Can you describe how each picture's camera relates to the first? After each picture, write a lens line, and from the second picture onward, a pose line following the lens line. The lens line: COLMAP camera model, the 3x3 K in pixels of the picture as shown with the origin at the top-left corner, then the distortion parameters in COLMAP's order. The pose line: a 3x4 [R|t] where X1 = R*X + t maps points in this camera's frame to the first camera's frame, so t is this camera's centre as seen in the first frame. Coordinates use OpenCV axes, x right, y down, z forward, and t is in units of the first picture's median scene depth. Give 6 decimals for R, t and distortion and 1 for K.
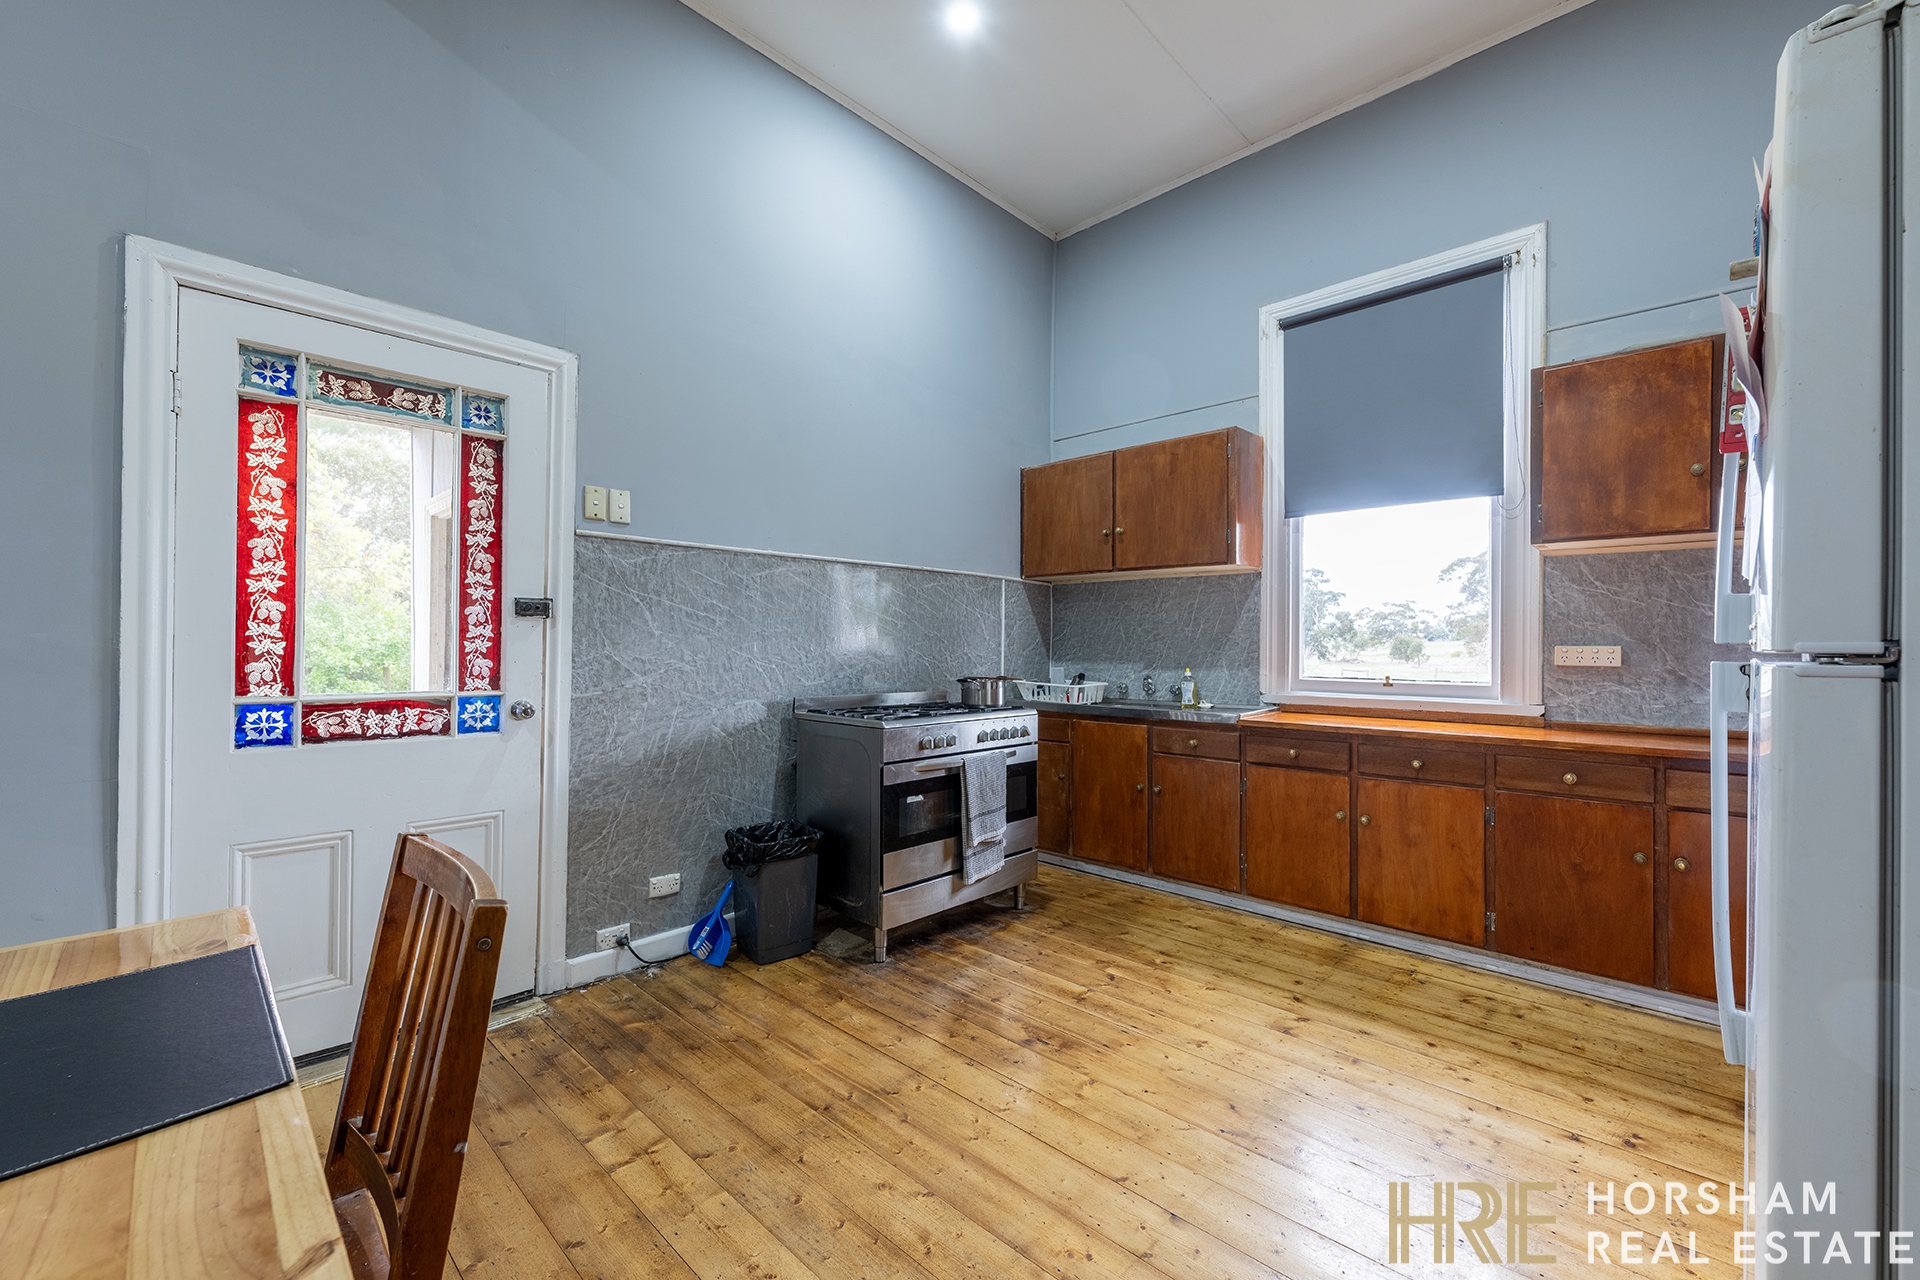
lens RADIAL K [[771.6, 0, 959.7], [0, 771.6, 641.7], [0, 0, 1]] dist [-0.001201, -0.000254]
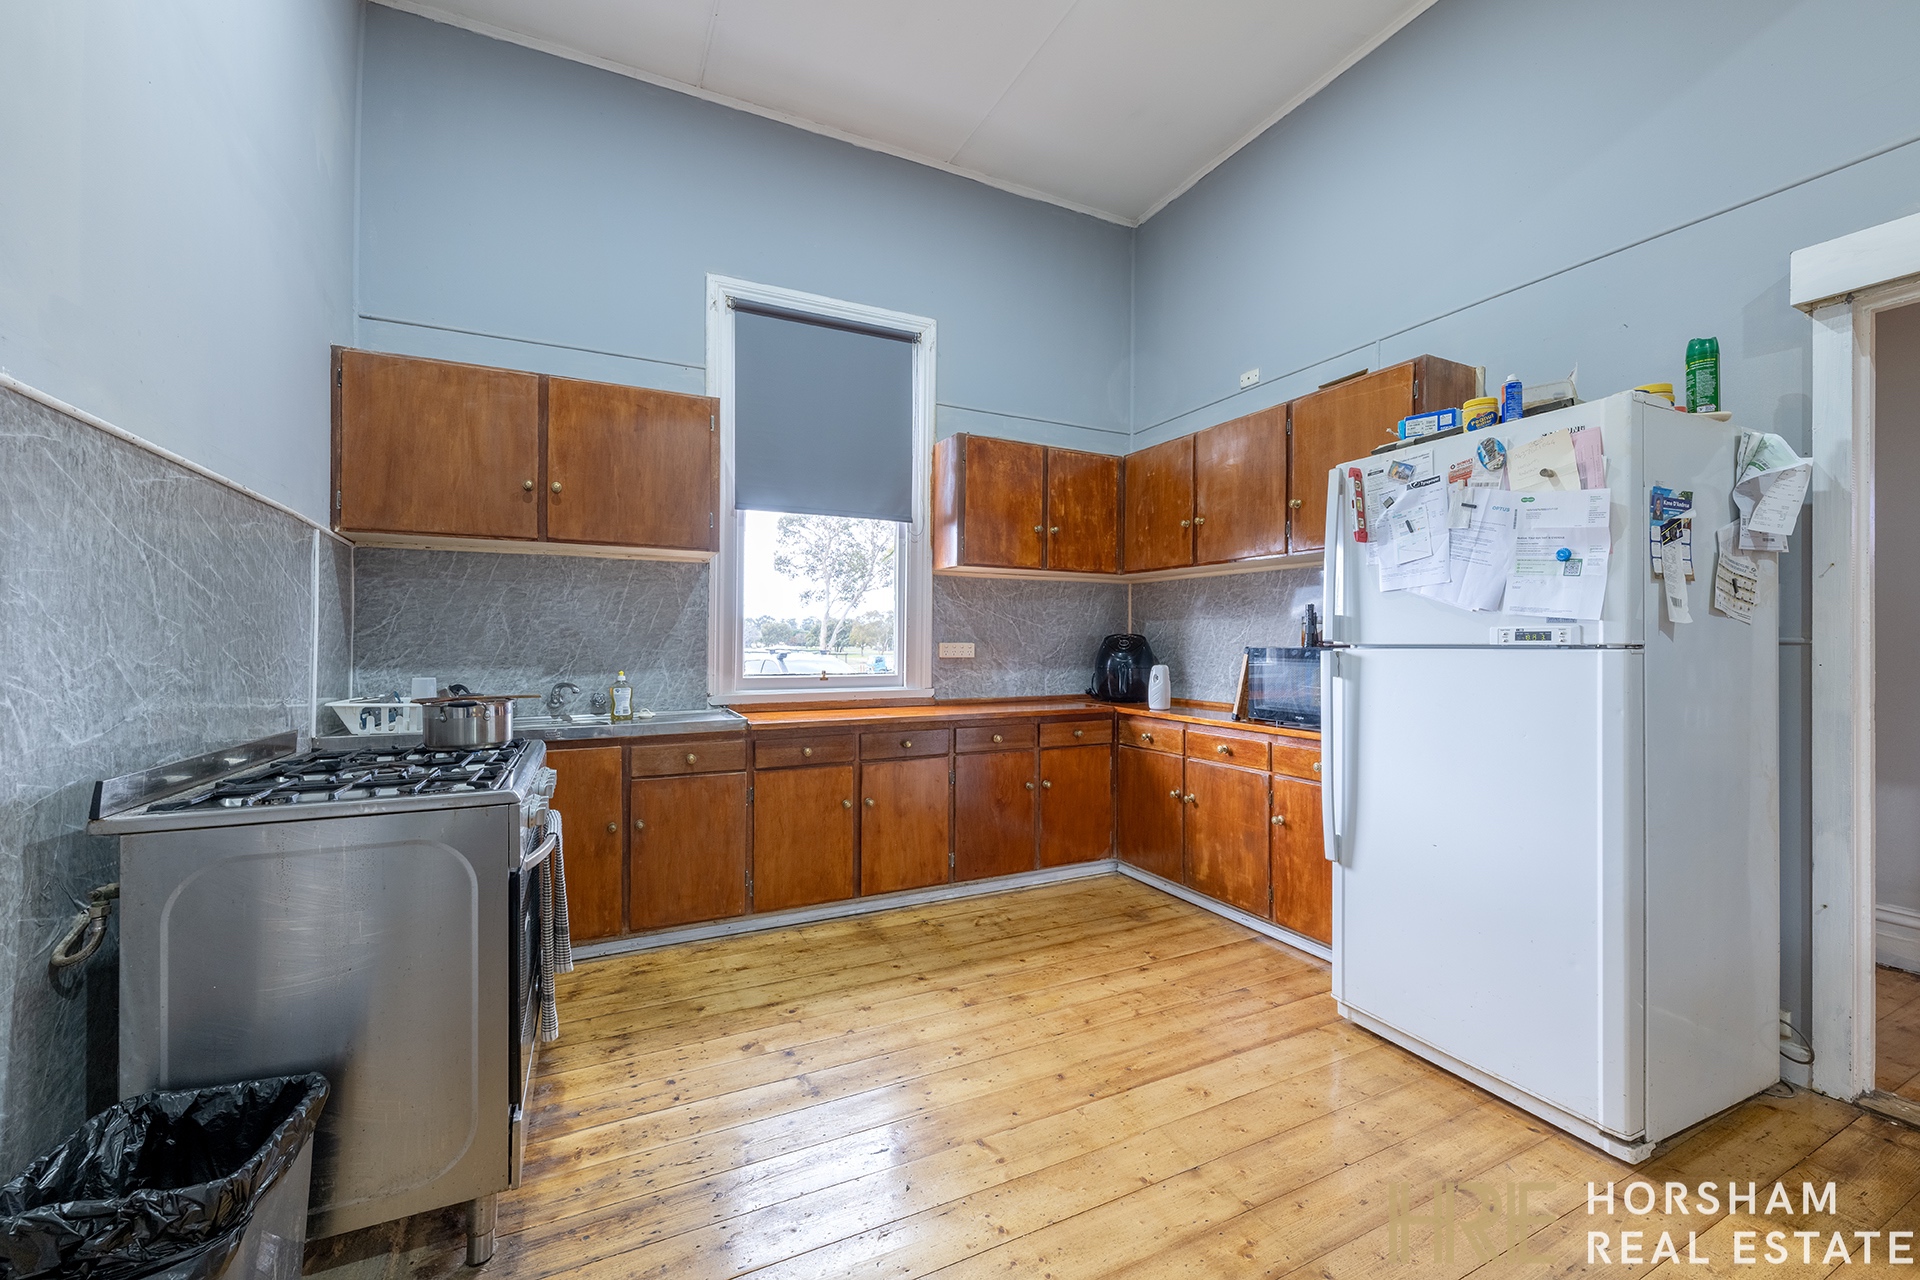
lens RADIAL K [[771.6, 0, 961.3], [0, 771.6, 641.0], [0, 0, 1]] dist [-0.001201, -0.000254]
pose [[0.343197, 0.000942, 0.939263, -0.138460], [-0.002541, 0.999997, -0.000074, 0.000650], [-0.939260, -0.002362, 0.343199, 0.152927]]
